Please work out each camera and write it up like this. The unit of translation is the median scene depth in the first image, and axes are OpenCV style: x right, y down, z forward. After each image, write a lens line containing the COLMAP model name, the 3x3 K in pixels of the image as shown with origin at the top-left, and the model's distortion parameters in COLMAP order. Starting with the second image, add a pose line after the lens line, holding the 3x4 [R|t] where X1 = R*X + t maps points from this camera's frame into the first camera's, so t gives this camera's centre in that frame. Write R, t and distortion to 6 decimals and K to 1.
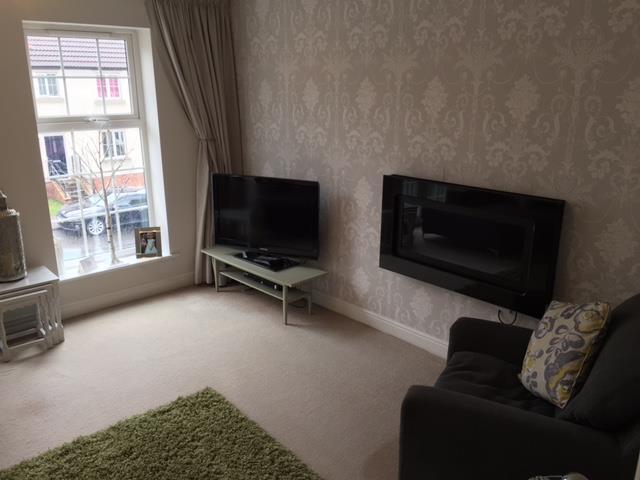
lens RADIAL K [[549.9, 0, 320.0], [0, 549.9, 240.0], [0, 0, 1]] dist [0.083352, -0.104318]
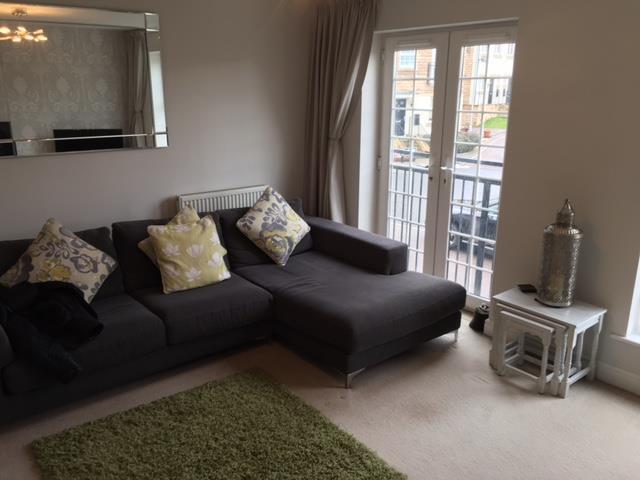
lens RADIAL K [[549.9, 0, 320.0], [0, 549.9, 240.0], [0, 0, 1]] dist [0.083352, -0.104318]
pose [[-0.048135, 0.271382, -0.961267, 0.237646], [-0.292522, 0.916357, 0.273350, -0.127922], [0.955046, 0.294350, 0.035277, 0.482306]]
